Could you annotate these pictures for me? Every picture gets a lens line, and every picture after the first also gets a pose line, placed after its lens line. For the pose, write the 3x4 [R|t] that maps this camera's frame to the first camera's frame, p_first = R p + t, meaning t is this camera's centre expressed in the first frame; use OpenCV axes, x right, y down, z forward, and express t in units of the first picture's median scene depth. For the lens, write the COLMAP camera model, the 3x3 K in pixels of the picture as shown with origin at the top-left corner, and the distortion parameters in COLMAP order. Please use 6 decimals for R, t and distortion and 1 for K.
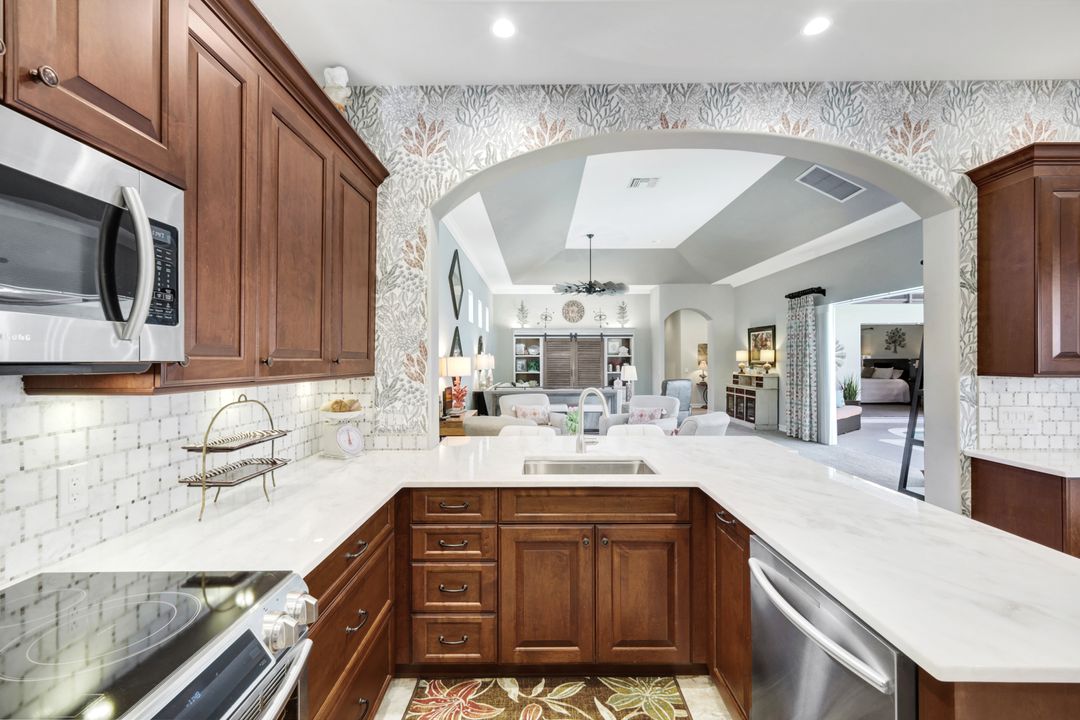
lens RADIAL K [[479.1, 0, 526.3], [0, 479.1, 361.5], [0, 0, 1]] dist [0.001209, -0.000163]
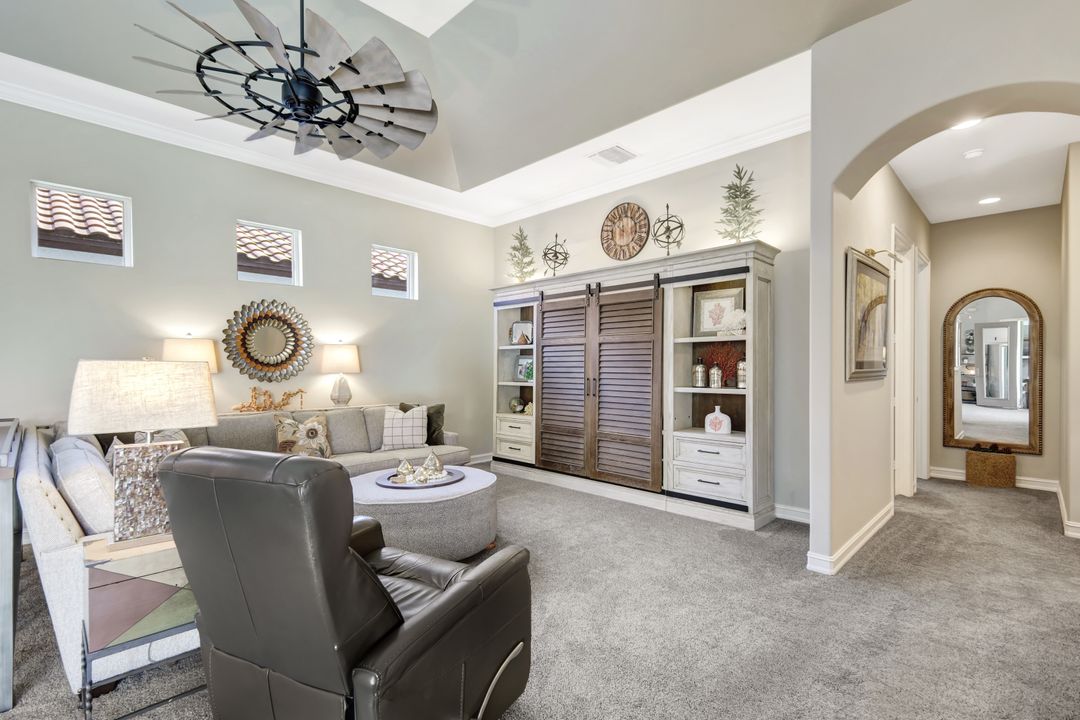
lens RADIAL K [[487.3, 0, 540.0], [0, 487.3, 360.0], [0, 0, 1]] dist [-0.000346, -0.000086]
pose [[0.717016, -0.008076, -0.697010, 1.556440], [-0.004832, 0.999851, -0.016556, 0.039275], [0.697040, 0.015239, 0.716870, 3.163956]]
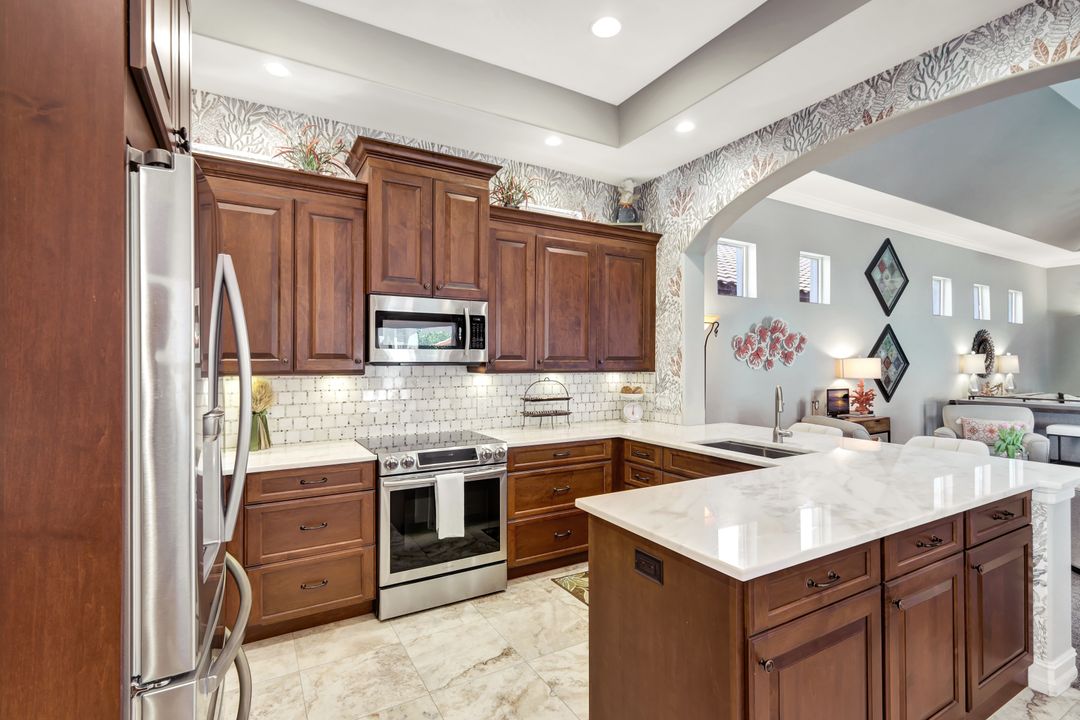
lens RADIAL K [[479.1, 0, 526.3], [0, 479.1, 361.5], [0, 0, 1]] dist [0.001209, -0.000163]
pose [[0.495332, 0.000893, -0.868704, 0.789962], [-0.003084, 0.999995, -0.000731, 0.000002], [0.868699, 0.003041, 0.495332, -0.088300]]
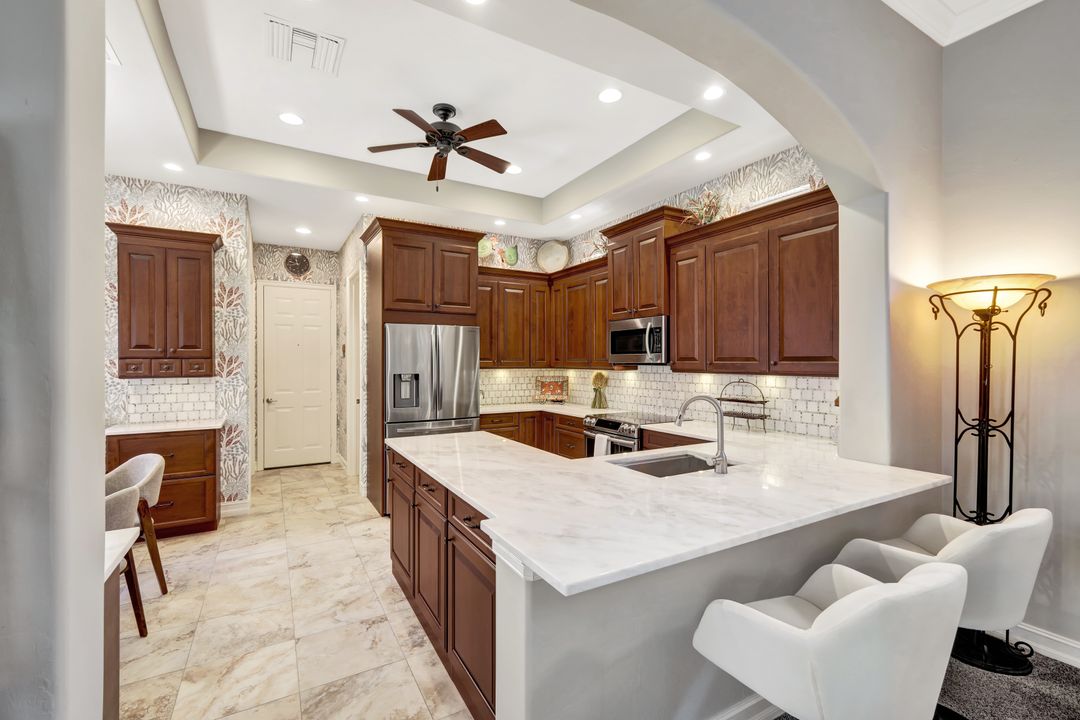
lens RADIAL K [[479.1, 0, 526.3], [0, 479.1, 361.5], [0, 0, 1]] dist [0.001209, -0.000163]
pose [[-0.869795, -0.000066, -0.493413, 0.831139], [-0.001124, 0.999998, 0.001848, -0.005673], [0.493412, 0.002162, -0.869793, 1.533192]]
